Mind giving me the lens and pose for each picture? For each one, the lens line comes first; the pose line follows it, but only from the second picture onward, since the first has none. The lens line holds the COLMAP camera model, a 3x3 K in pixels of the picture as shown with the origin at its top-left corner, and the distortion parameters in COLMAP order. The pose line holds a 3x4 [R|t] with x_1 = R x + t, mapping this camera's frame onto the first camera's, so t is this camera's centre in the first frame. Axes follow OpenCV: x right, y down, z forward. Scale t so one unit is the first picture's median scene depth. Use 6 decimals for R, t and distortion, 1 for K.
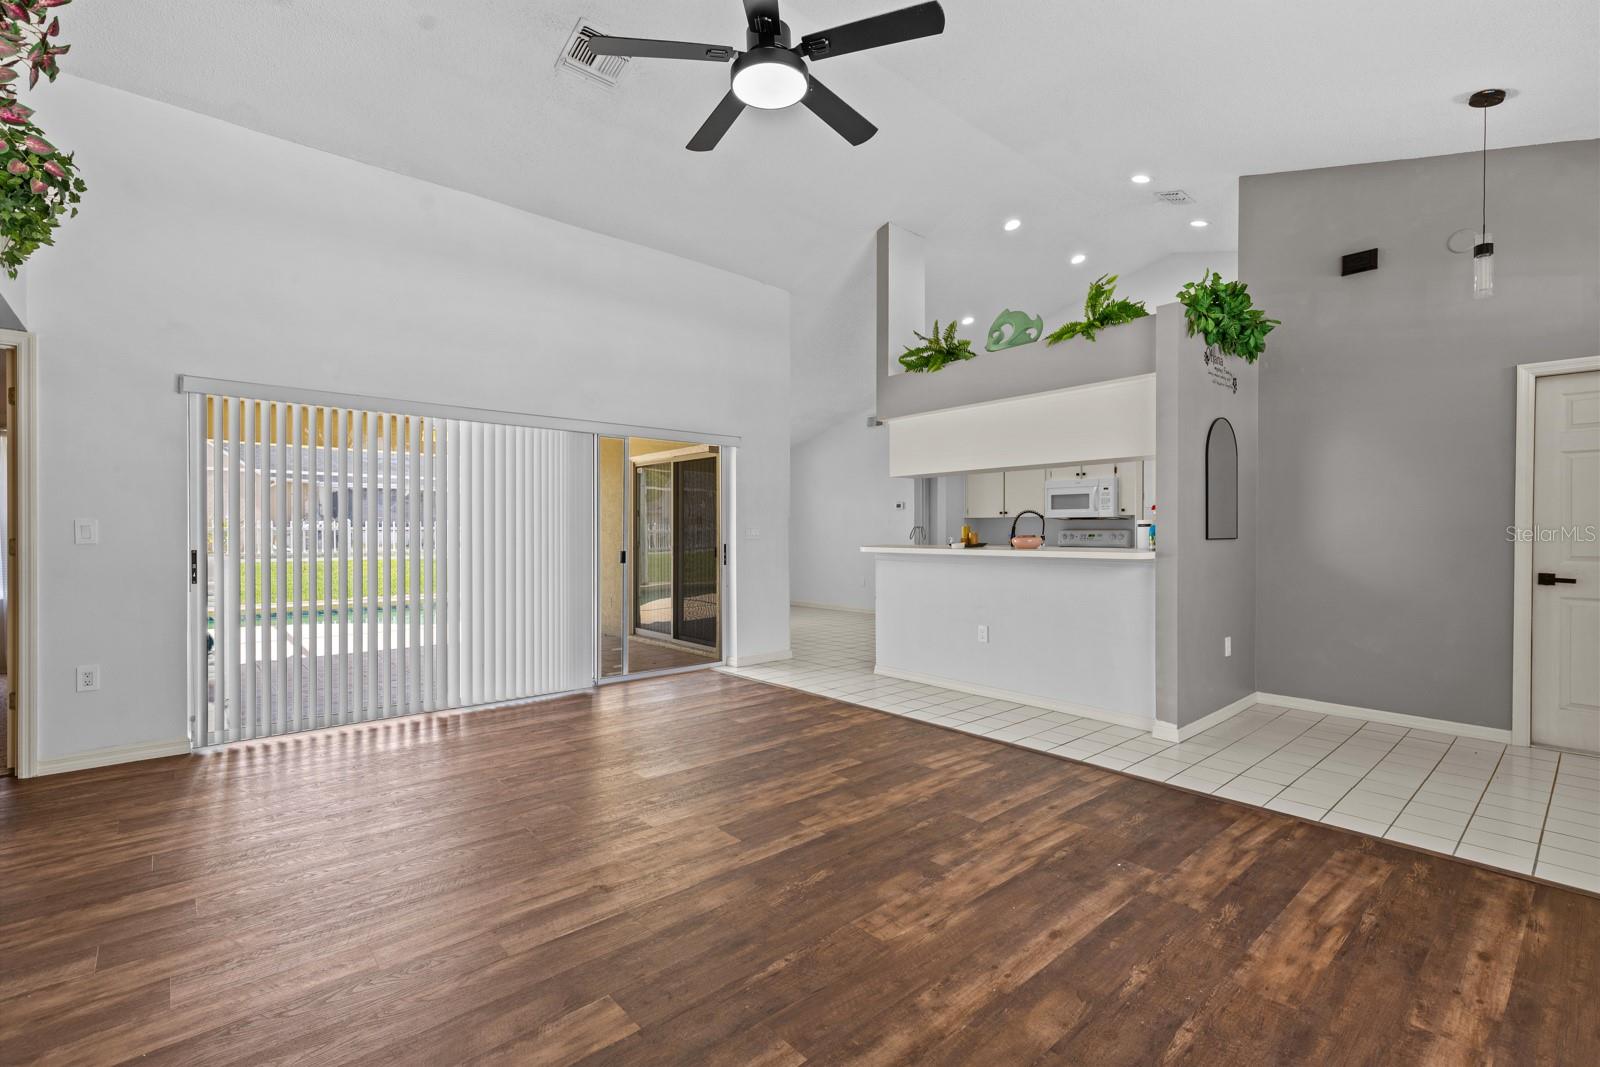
lens RADIAL K [[721.4, 0, 813.6], [0, 721.4, 527.5], [0, 0, 1]] dist [0.006535, 0.000313]
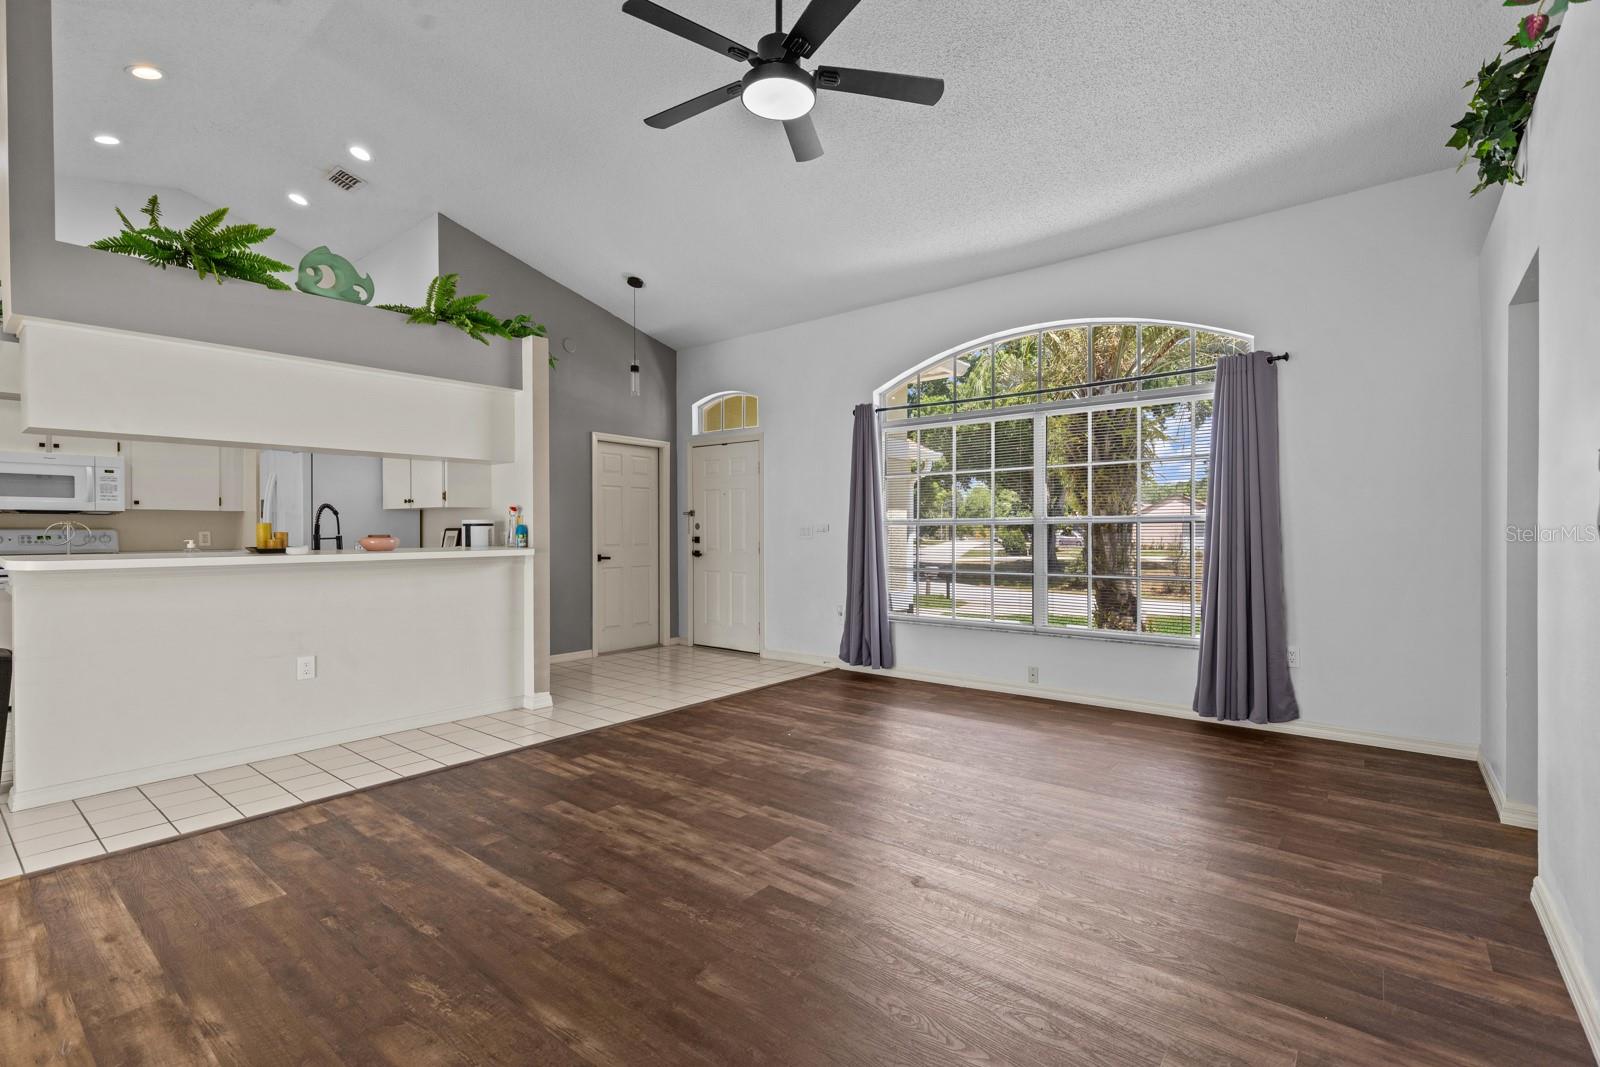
lens RADIAL K [[715.8, 0, 800.0], [0, 715.8, 533.5], [0, 0, 1]] dist [0.008454, 0.000059]
pose [[-0.160157, -0.005649, 0.987075, -0.934131], [-0.003497, 0.999981, 0.005156, 0.003292], [-0.987085, -0.002626, -0.160174, 0.983384]]
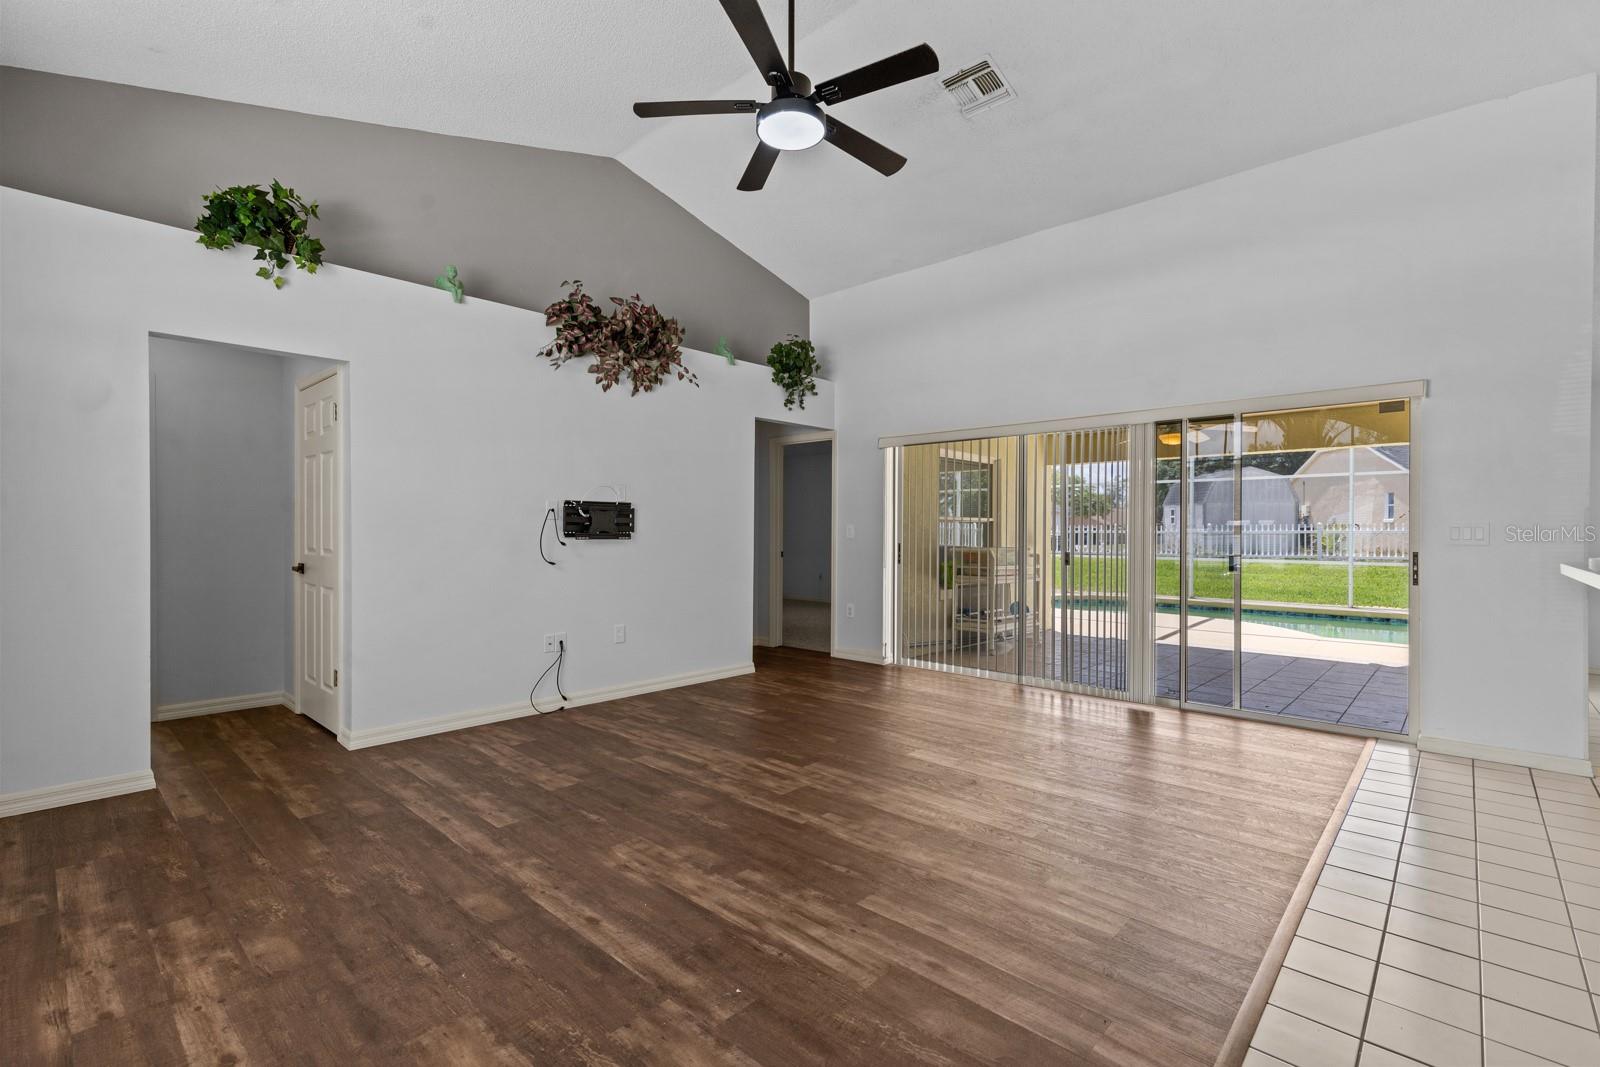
lens RADIAL K [[715.8, 0, 800.0], [0, 715.8, 533.5], [0, 0, 1]] dist [0.008454, 0.000059]
pose [[0.089130, 0.000235, -0.996020, 0.907397], [0.003243, 0.999995, 0.000526, 0.008076], [0.996015, -0.003277, 0.089129, 0.793888]]
